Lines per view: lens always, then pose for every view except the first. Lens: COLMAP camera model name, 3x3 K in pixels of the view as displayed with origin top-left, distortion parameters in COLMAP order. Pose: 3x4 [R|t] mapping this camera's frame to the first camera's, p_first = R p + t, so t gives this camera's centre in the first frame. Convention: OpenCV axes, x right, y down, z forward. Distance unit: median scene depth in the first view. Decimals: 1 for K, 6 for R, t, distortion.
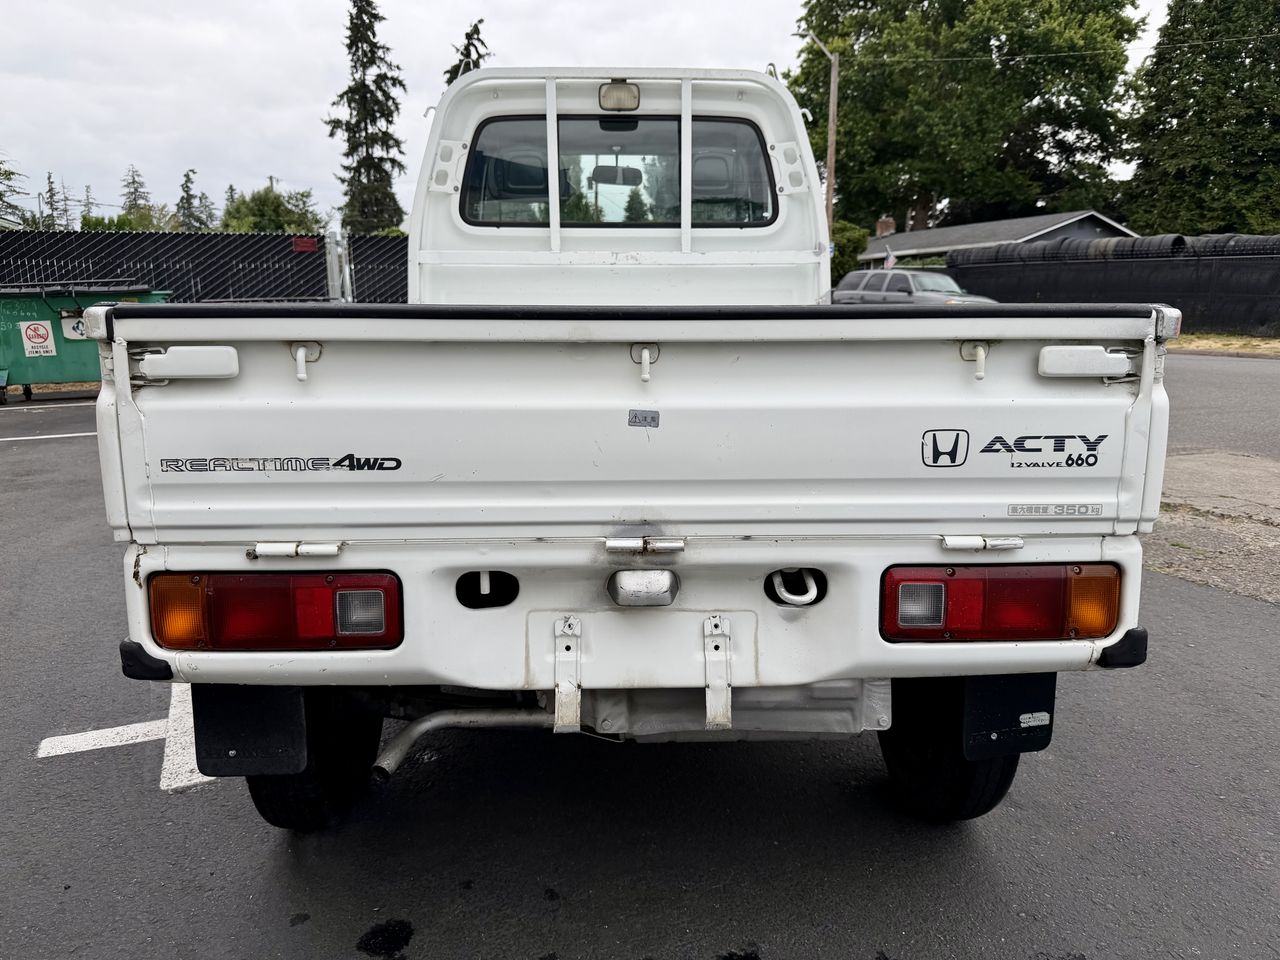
lens RADIAL K [[910.4, 0, 639.2], [0, 910.4, 475.4], [0, 0, 1]] dist [0.018402, -0.026924]
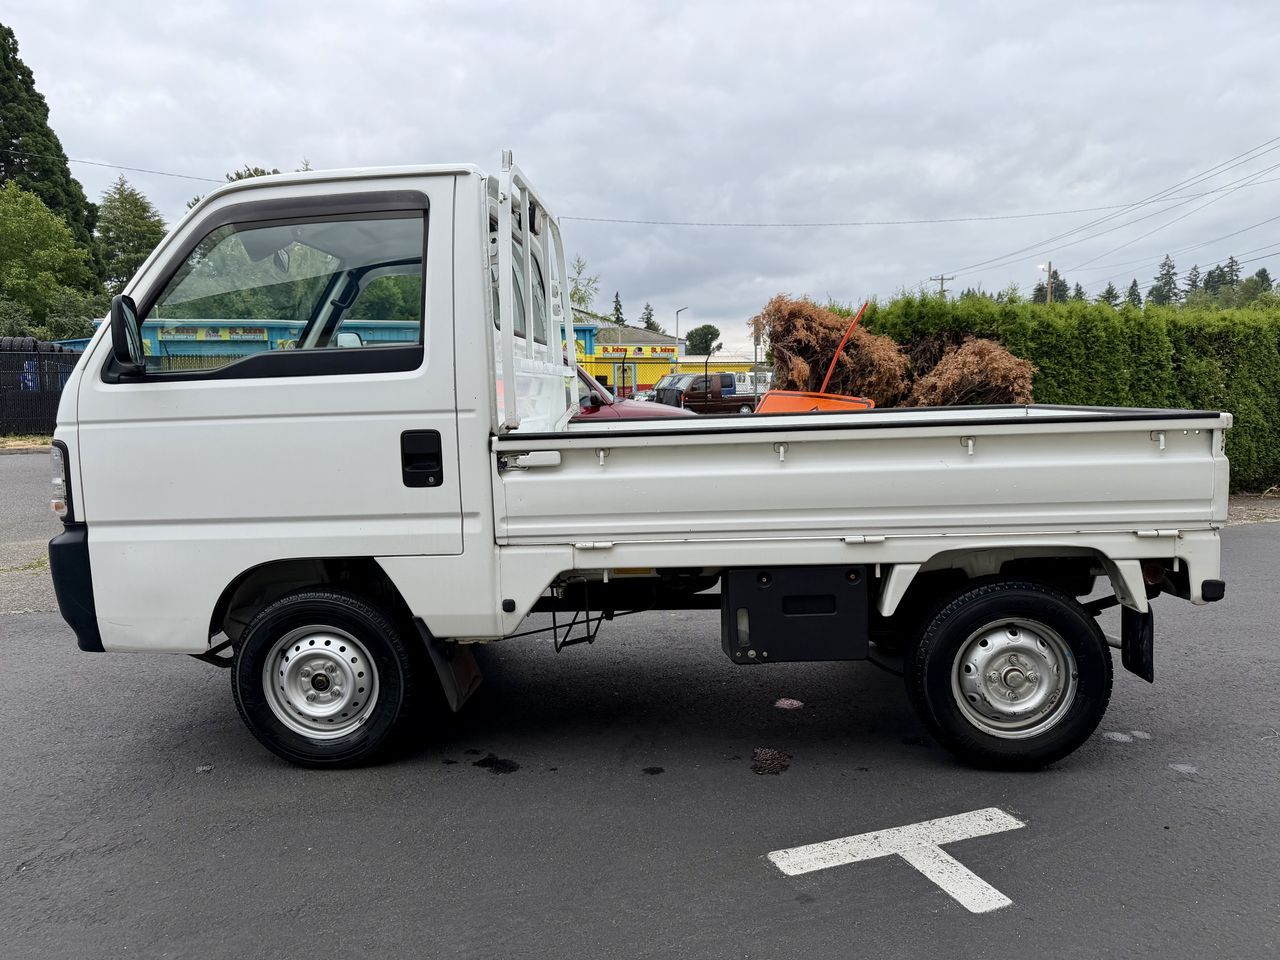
lens RADIAL K [[909.5, 0, 635.1], [0, 909.5, 482.1], [0, 0, 1]] dist [0.012191, -0.004926]
pose [[0.099772, -0.102474, 0.989719, -0.135674], [0.195105, 0.977388, 0.081529, -0.022496], [-0.975694, 0.184965, 0.117509, 0.102289]]
